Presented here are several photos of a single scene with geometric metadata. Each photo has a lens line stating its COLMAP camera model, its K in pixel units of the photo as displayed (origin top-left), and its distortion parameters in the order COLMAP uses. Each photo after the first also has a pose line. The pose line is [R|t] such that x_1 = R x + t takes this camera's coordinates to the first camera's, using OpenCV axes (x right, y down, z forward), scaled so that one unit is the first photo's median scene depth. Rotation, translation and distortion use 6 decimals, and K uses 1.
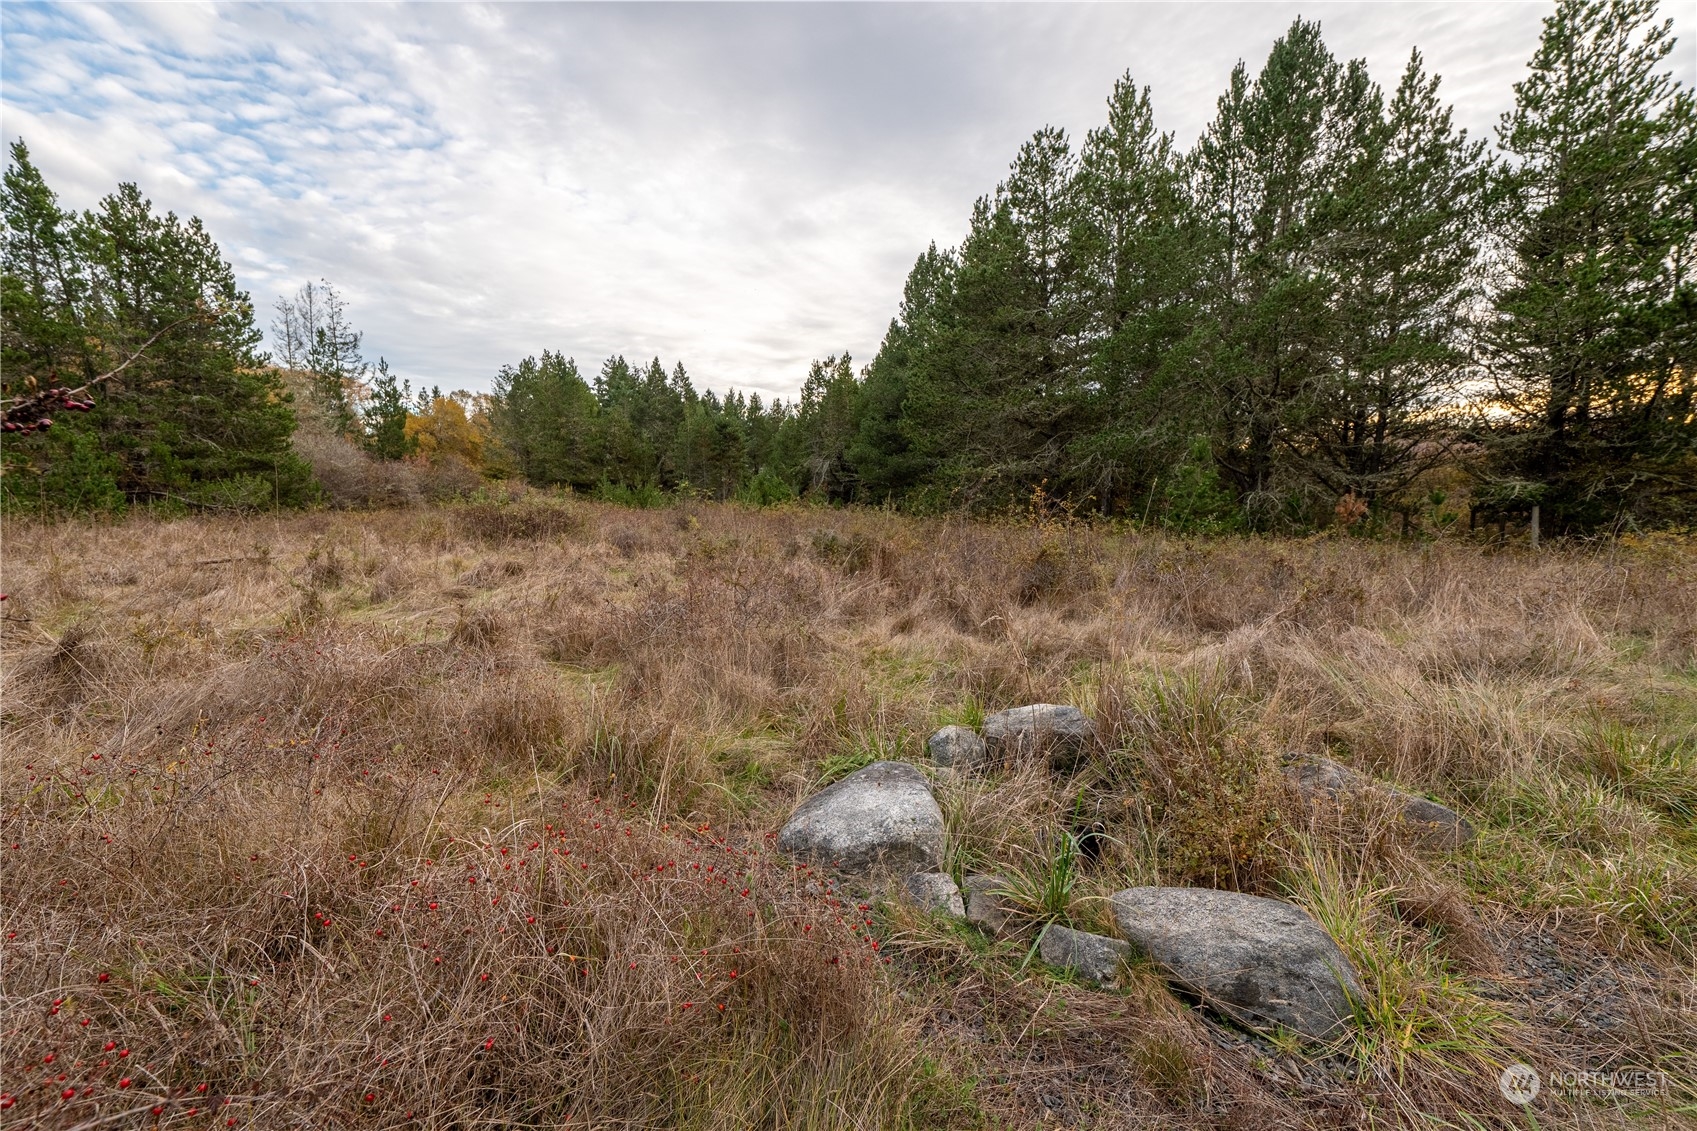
lens RADIAL K [[684.8, 0, 848.5], [0, 684.8, 565.5], [0, 0, 1]] dist [-0.000340, -0.000129]
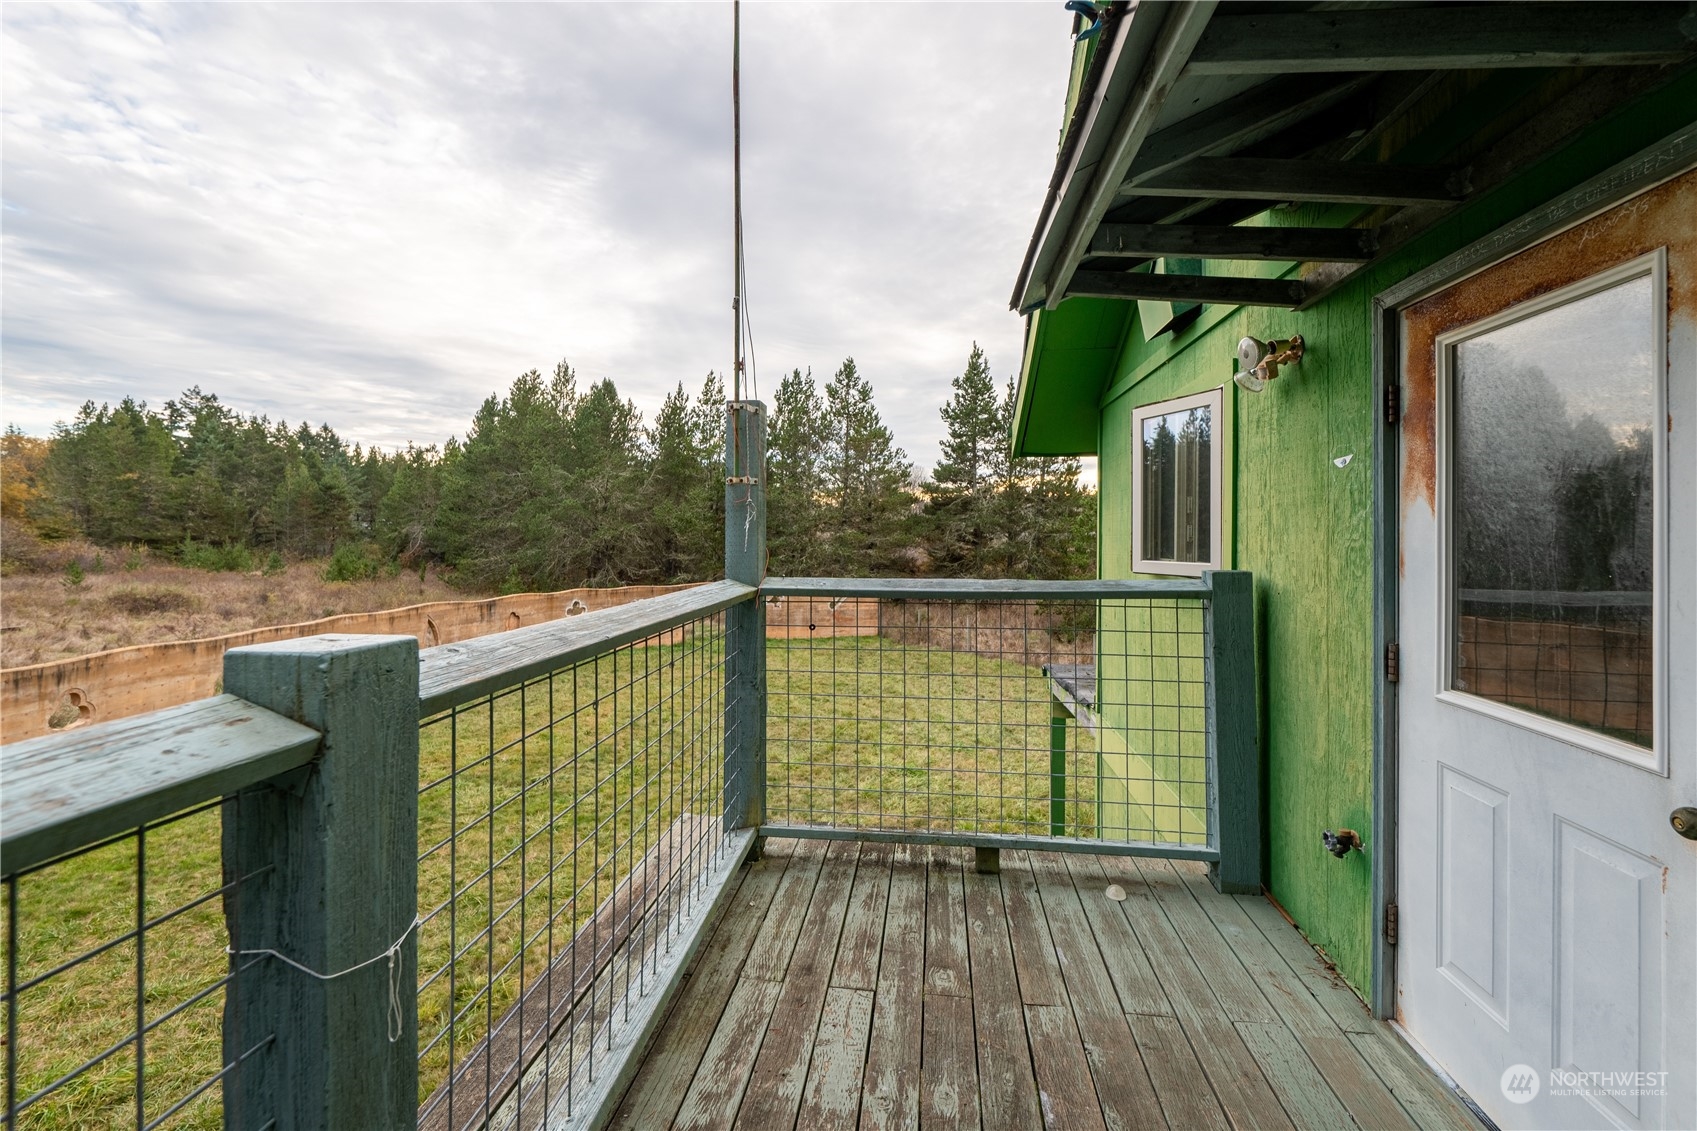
lens RADIAL K [[704.9, 0, 849.3], [0, 704.9, 528.1], [0, 0, 1]] dist [0.000952, -0.000012]
pose [[0.907211, 0.021416, 0.420130, 0.118693], [0.023136, 0.994652, -0.100659, -0.007166], [-0.420039, 0.101039, 0.901864, -0.426193]]
